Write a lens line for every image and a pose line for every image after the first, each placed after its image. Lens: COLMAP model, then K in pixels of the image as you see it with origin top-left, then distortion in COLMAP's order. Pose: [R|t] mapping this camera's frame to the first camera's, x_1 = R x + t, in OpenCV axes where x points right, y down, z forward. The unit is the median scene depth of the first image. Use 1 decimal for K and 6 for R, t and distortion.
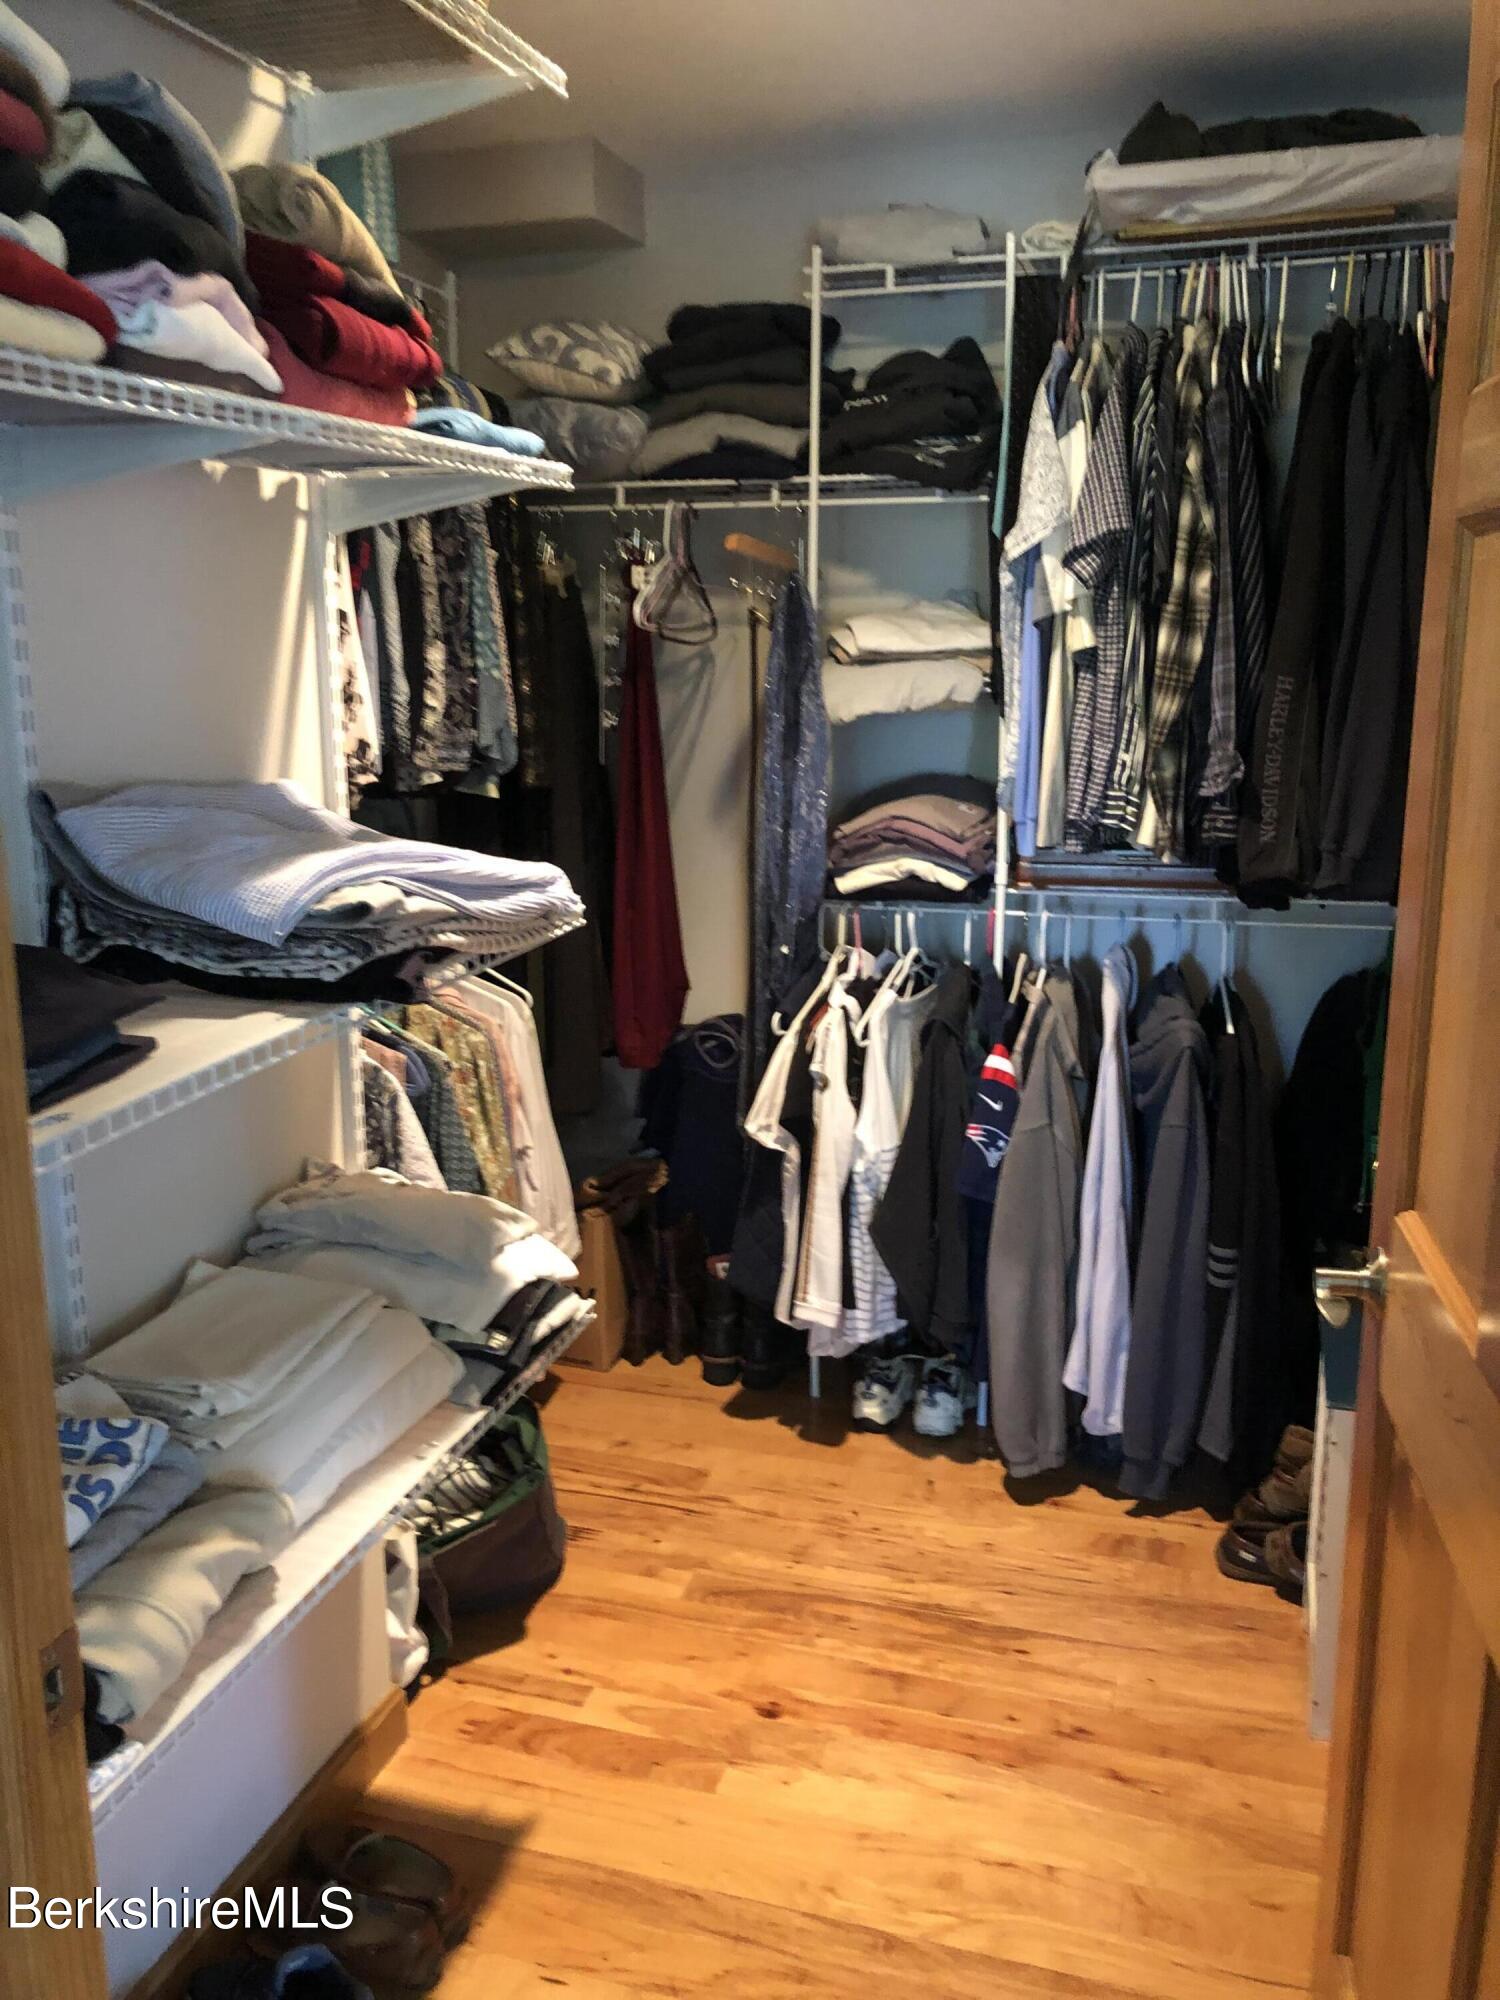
lens RADIAL K [[1647.6, 0, 748.8], [0, 1647.6, 989.8], [0, 0, 1]] dist [0.002796, -0.005947]
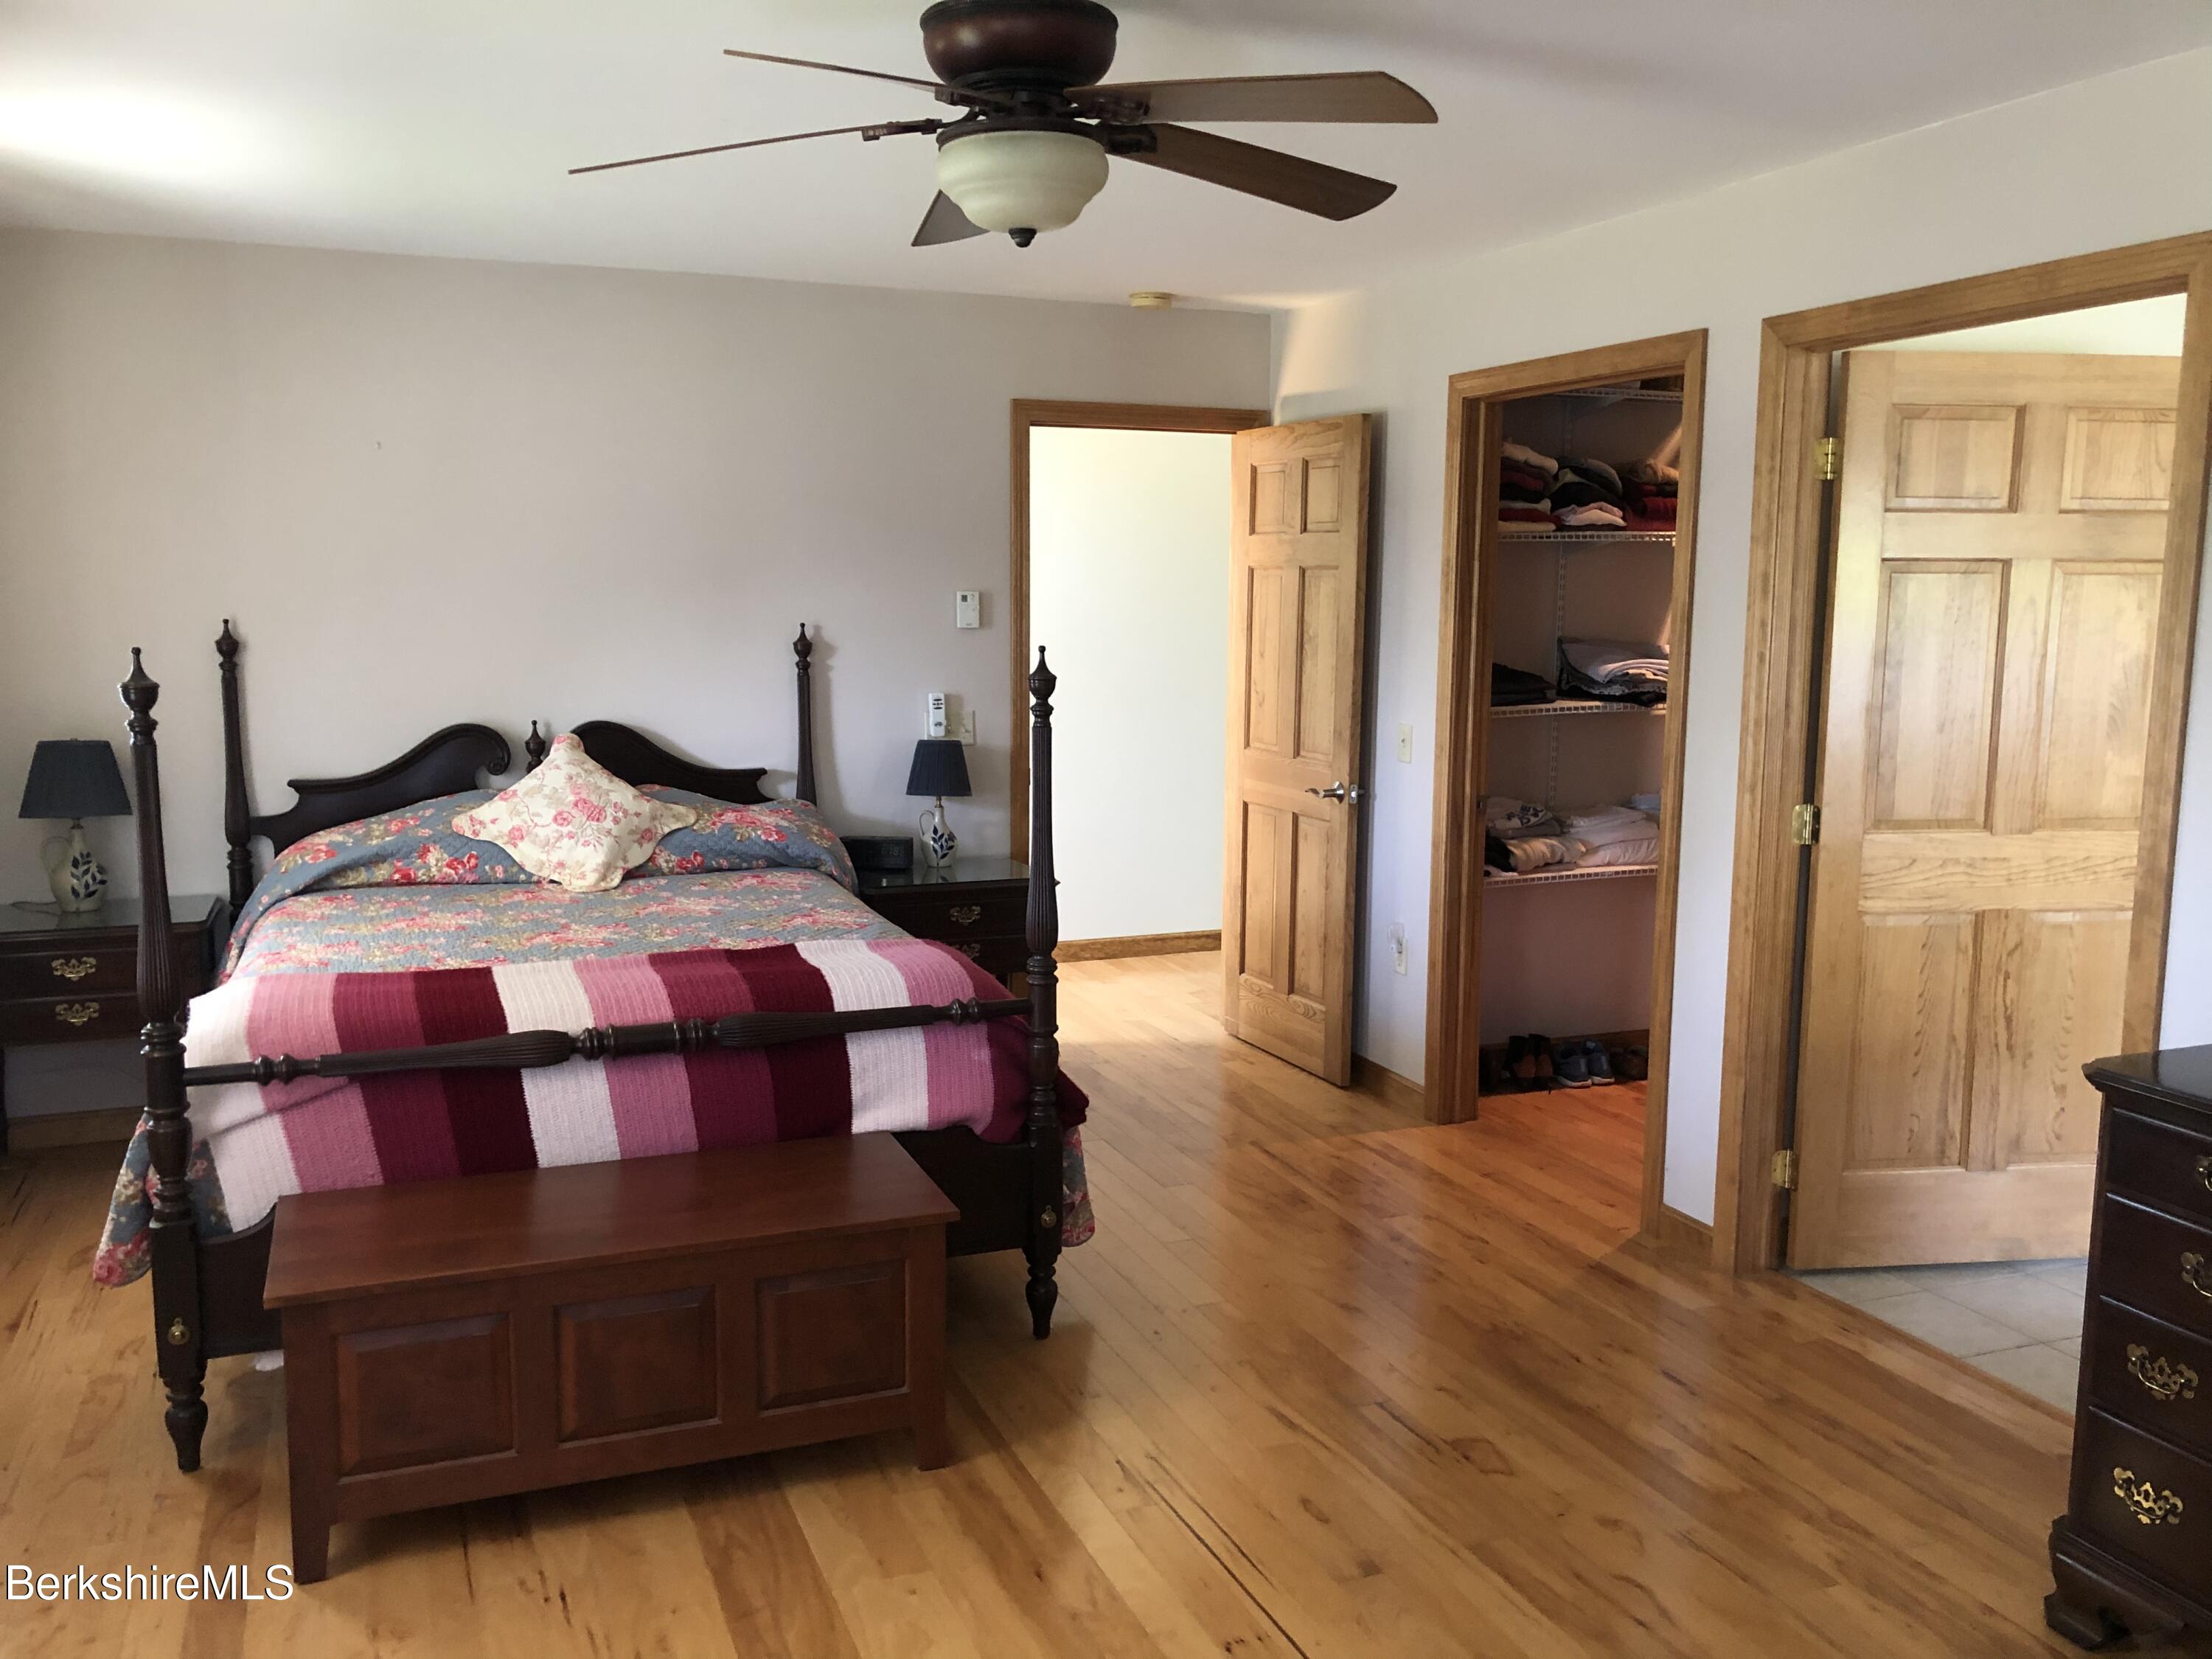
lens RADIAL K [[1822.3, 0, 1106.4], [0, 1822.3, 831.2], [0, 0, 1]] dist [0.002796, -0.005947]
pose [[0.624973, 0.108351, -0.773091, 2.163601], [-0.172714, 0.984971, -0.001576, 0.490878], [0.761301, 0.134508, 0.634294, -2.294651]]
